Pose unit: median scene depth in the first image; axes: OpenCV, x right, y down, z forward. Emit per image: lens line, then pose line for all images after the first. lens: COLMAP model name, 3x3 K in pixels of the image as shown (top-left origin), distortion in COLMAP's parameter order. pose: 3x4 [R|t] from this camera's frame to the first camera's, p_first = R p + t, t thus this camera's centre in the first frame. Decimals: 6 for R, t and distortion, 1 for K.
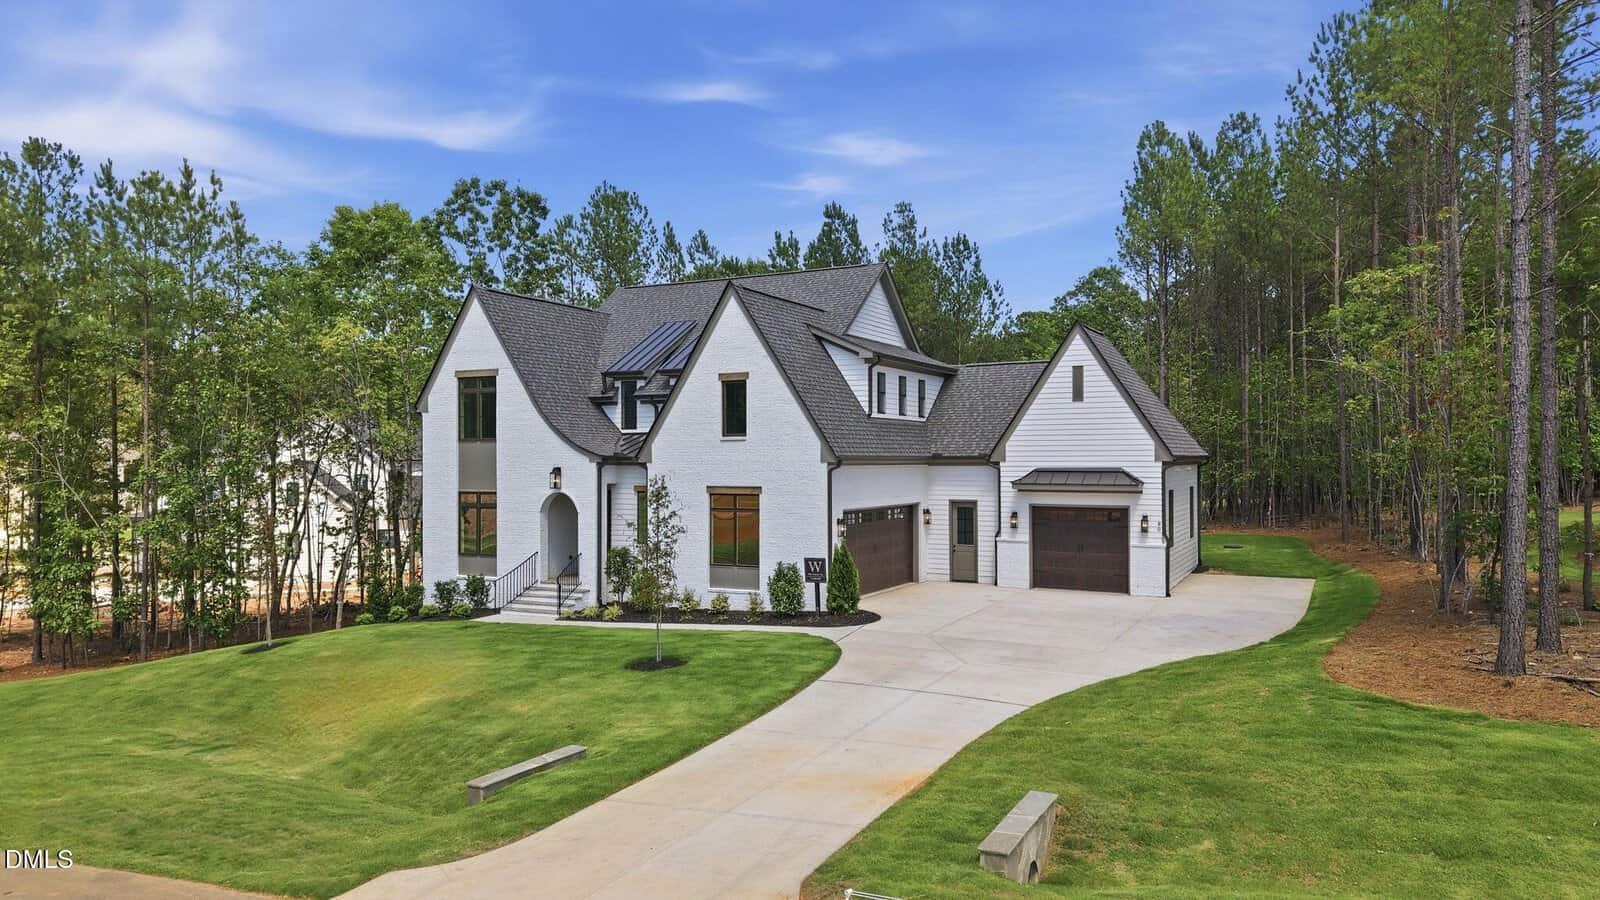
lens RADIAL K [[1048.6, 0, 800.0], [0, 1048.6, 450.0], [0, 0, 1]] dist [0.102735, -0.176899]
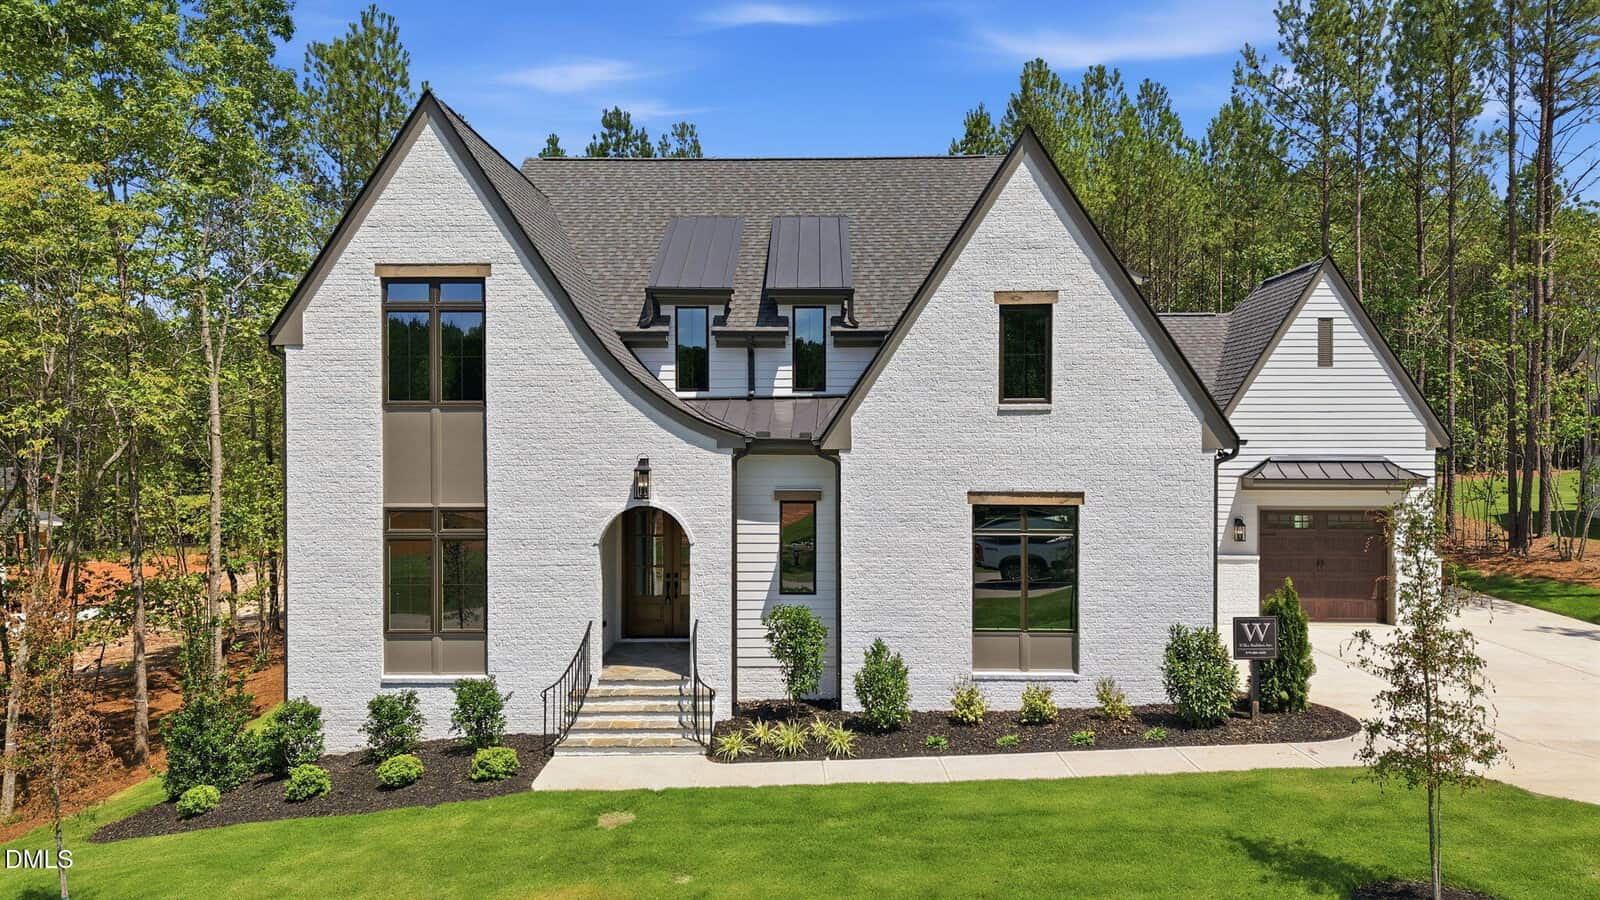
lens RADIAL K [[1048.6, 0, 800.0], [0, 1048.6, 450.0], [0, 0, 1]] dist [0.102735, -0.176899]
pose [[0.890651, -0.000185, 0.454687, -0.395632], [-0.006882, 0.999880, 0.013888, 0.004334], [-0.454635, -0.015498, 0.890543, 0.495561]]
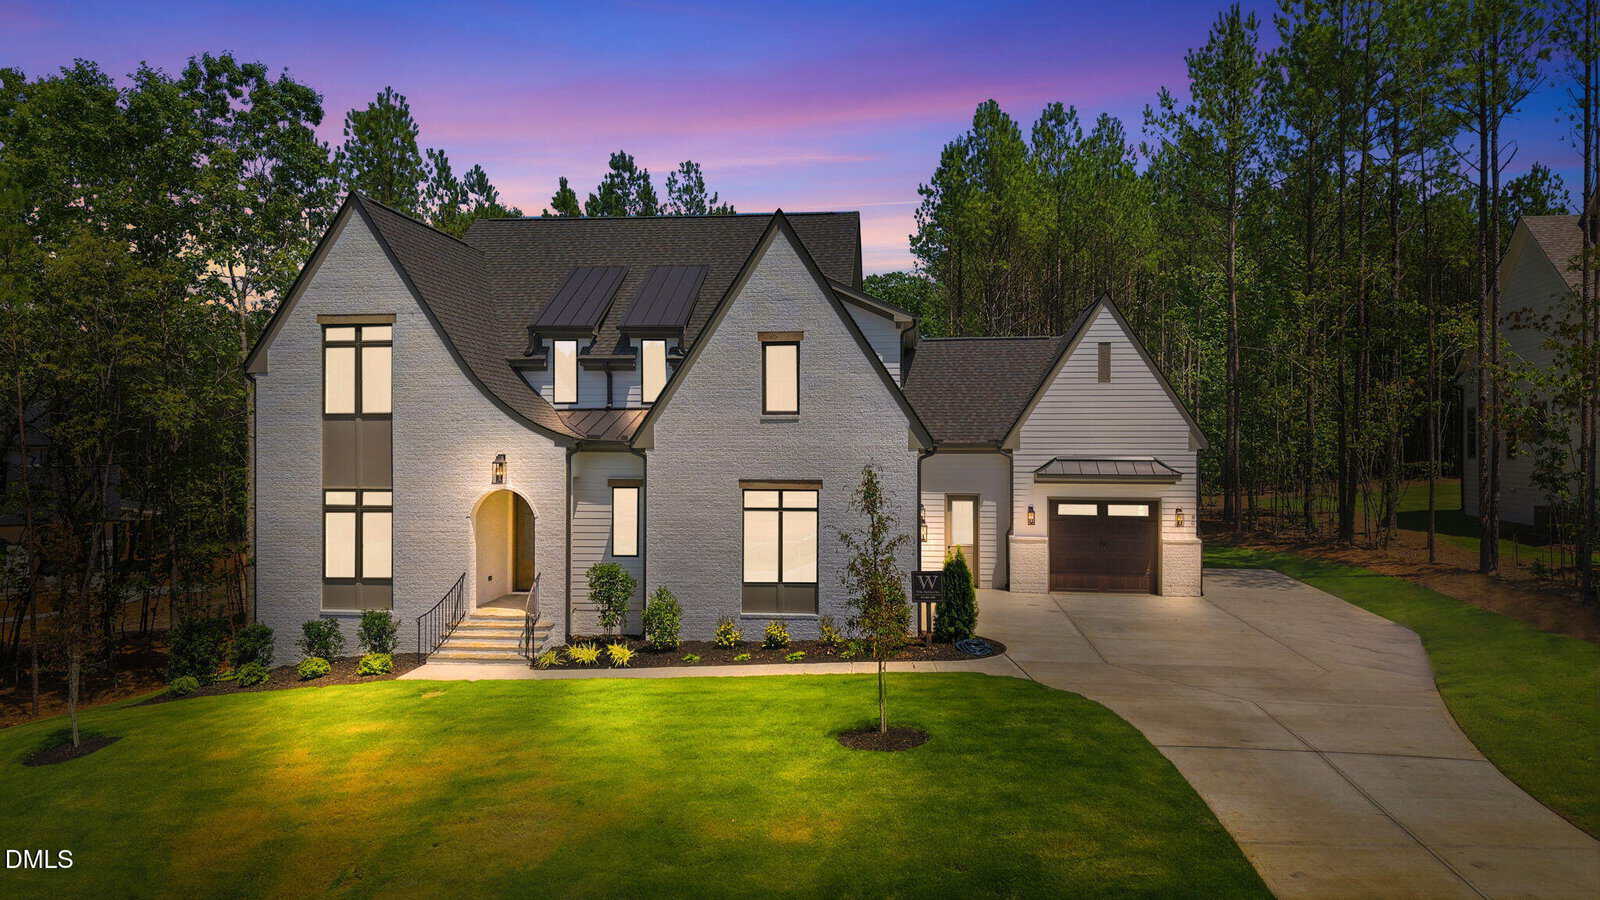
lens RADIAL K [[1048.6, 0, 800.0], [0, 1048.6, 450.0], [0, 0, 1]] dist [0.102735, -0.176899]
pose [[0.929225, 0.003836, 0.369495, -0.305356], [-0.008160, 0.999915, 0.010140, 0.004487], [-0.369424, -0.012437, 0.929178, 0.253971]]
